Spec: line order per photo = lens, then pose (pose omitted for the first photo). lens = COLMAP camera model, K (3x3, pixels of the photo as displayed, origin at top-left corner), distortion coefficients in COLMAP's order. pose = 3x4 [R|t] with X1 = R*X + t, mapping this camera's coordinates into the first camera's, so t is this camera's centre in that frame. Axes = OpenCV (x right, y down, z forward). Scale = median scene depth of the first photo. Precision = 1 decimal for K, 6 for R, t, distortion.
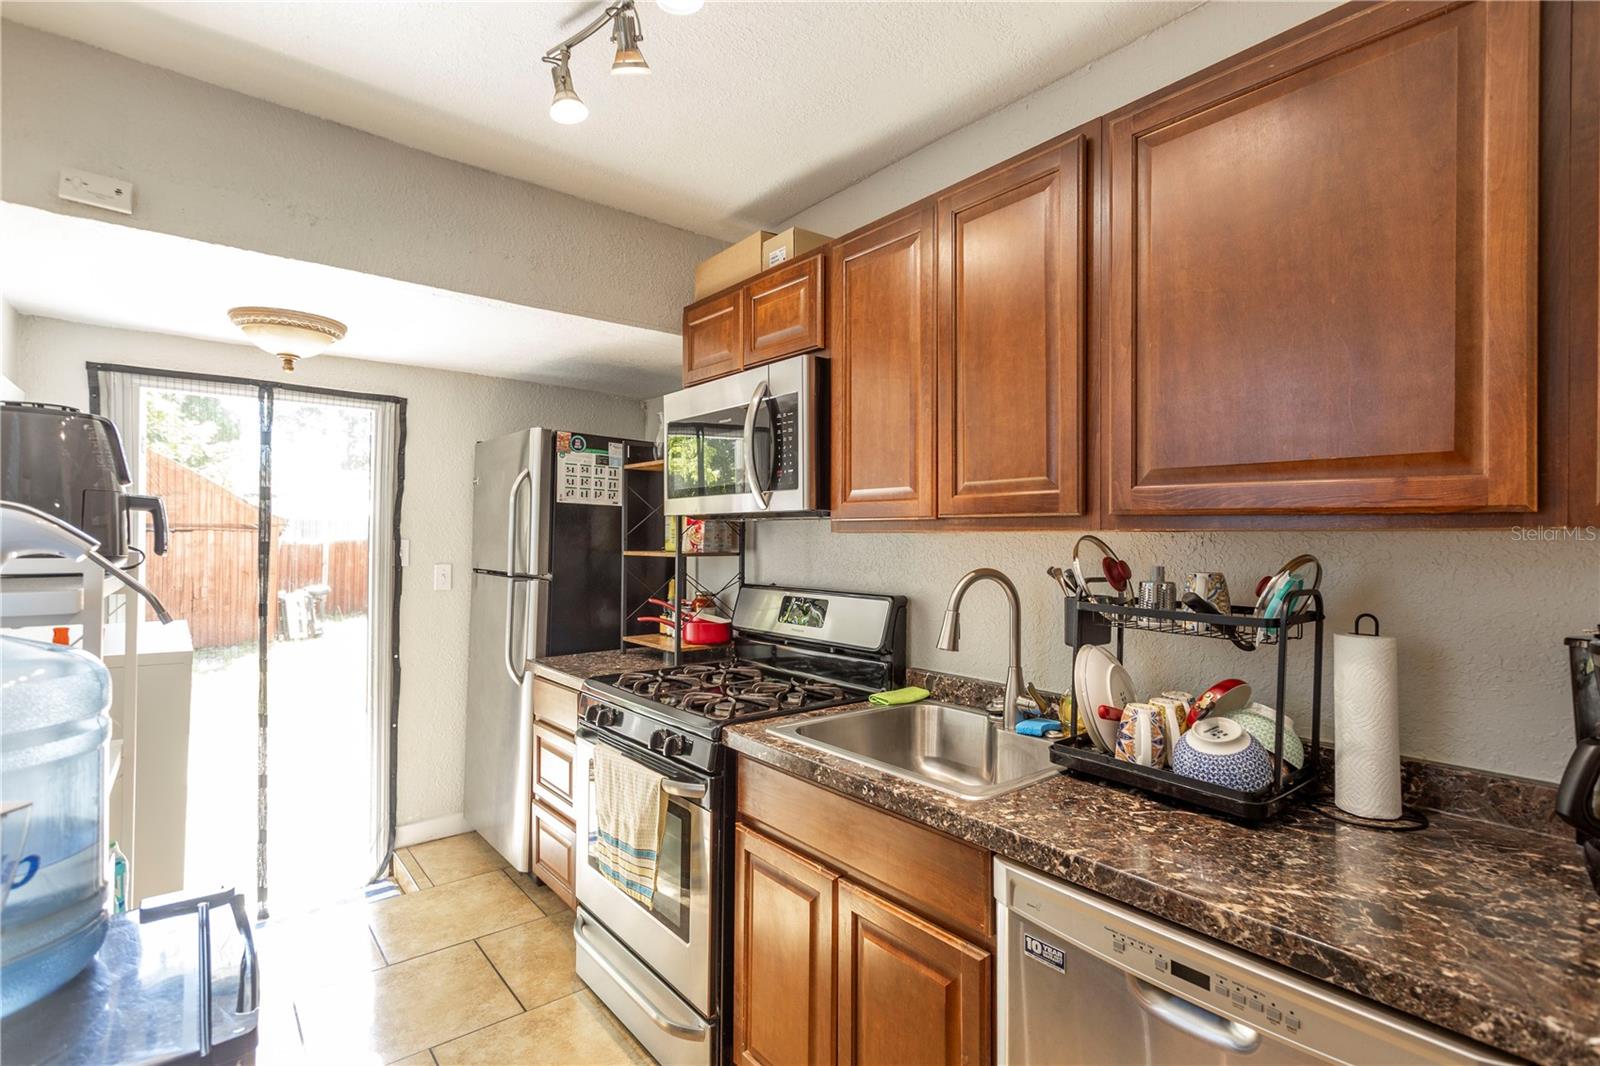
lens RADIAL K [[756.1, 0, 802.1], [0, 756.1, 532.9], [0, 0, 1]] dist [0.002081, 0.000666]
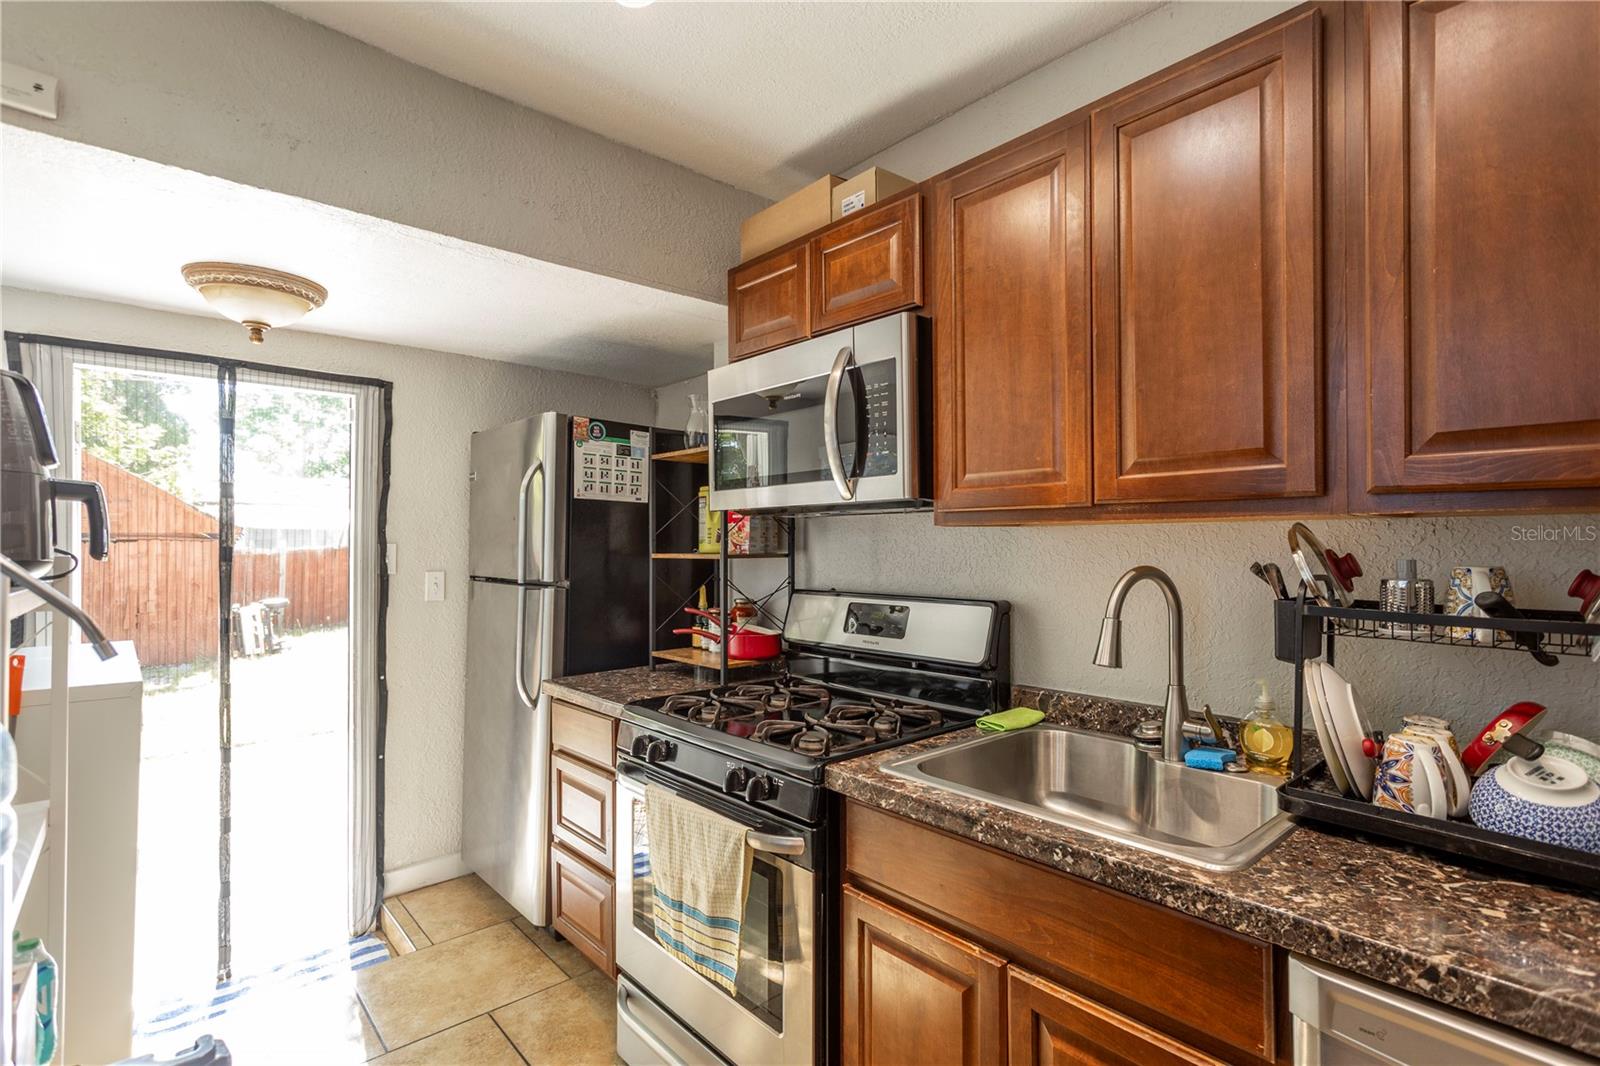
lens RADIAL K [[762.0, 0, 809.6], [0, 762.0, 536.8], [0, 0, 1]] dist [0.001306, 0.000702]
pose [[0.998921, -0.008984, 0.045555, -0.121403], [0.009080, 0.999957, -0.001908, 0.010291], [-0.045536, 0.002319, 0.998960, 0.145405]]
